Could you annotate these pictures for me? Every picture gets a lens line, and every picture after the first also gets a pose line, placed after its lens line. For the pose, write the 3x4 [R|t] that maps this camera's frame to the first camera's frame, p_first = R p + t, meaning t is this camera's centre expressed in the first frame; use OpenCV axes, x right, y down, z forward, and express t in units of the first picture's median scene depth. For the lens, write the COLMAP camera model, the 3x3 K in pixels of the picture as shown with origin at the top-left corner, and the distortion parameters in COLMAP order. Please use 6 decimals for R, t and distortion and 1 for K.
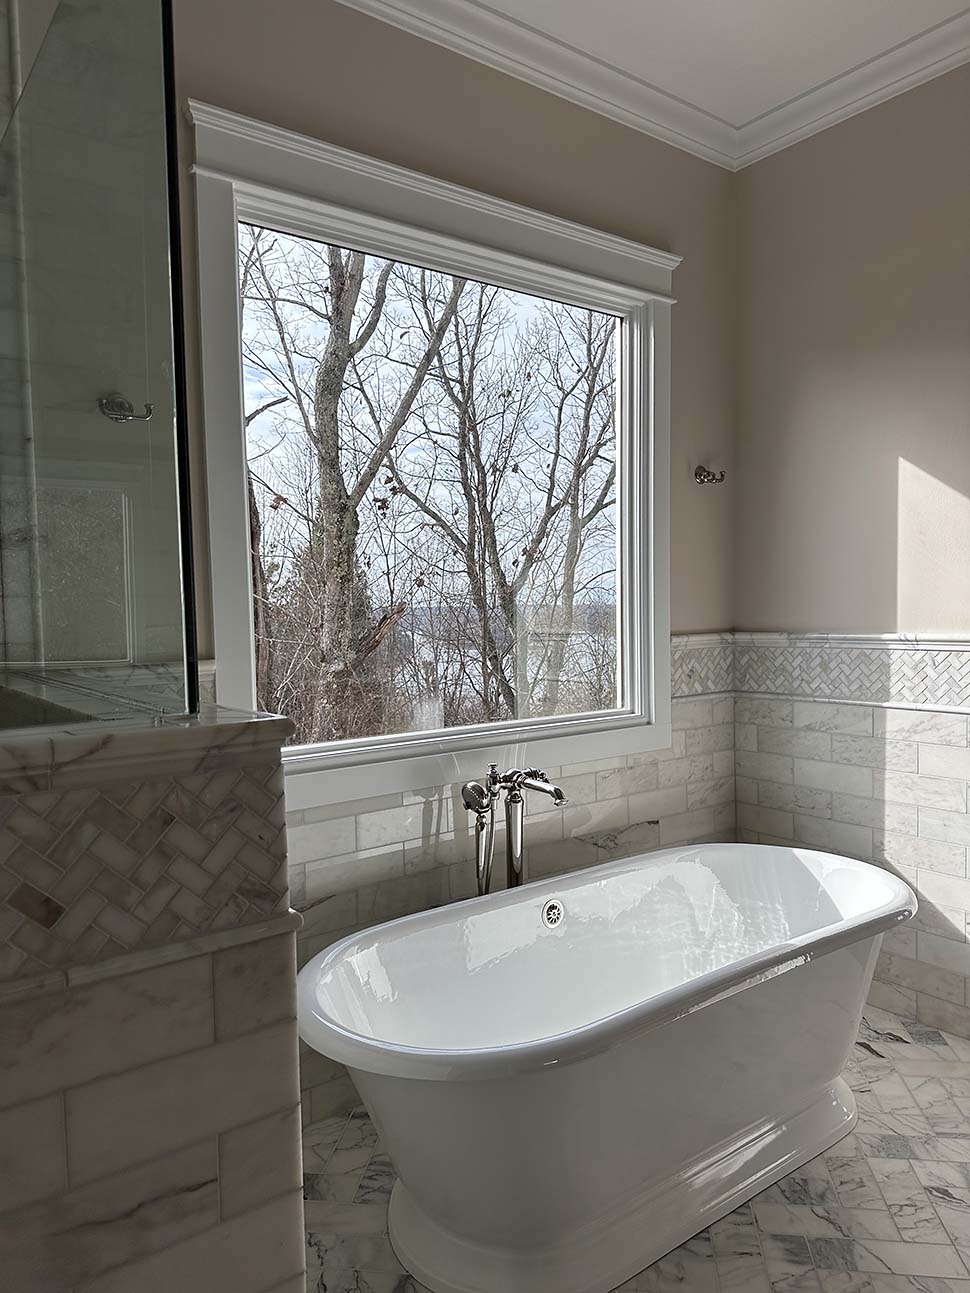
lens RADIAL K [[915.8, 0, 485.5], [0, 915.8, 658.4], [0, 0, 1]] dist [0.017833, -0.005501]
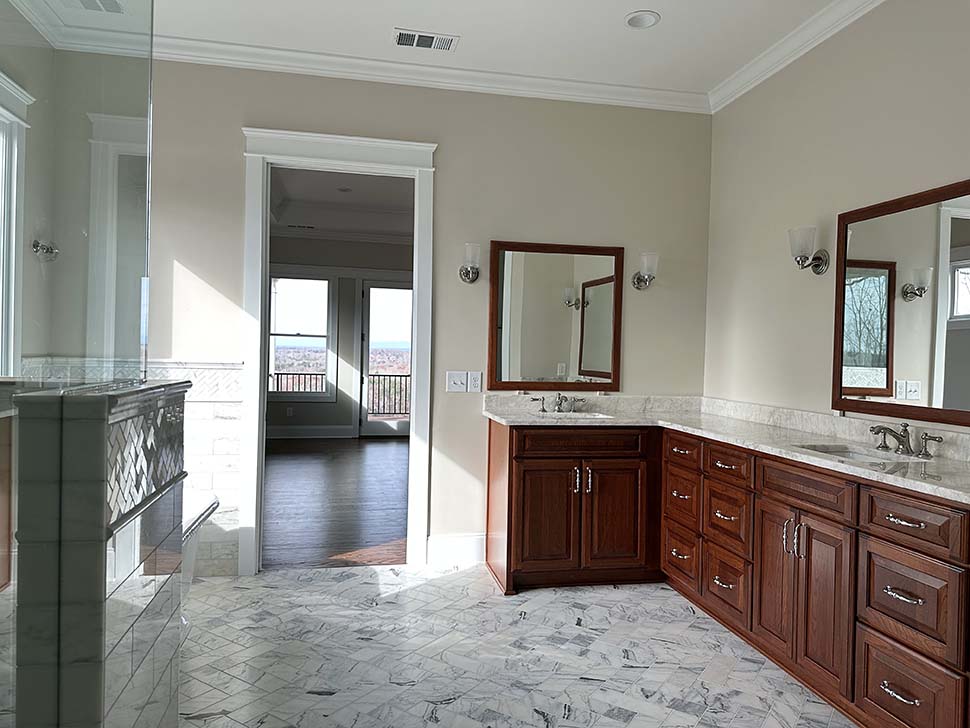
lens RADIAL K [[687.0, 0, 486.7], [0, 687.0, 361.8], [0, 0, 1]] dist [0.017833, -0.005501]
pose [[0.438498, 0.018829, 0.898535, -0.452585], [0.014923, 0.999490, -0.028228, 0.023253], [-0.898608, 0.025787, 0.437993, -0.115390]]
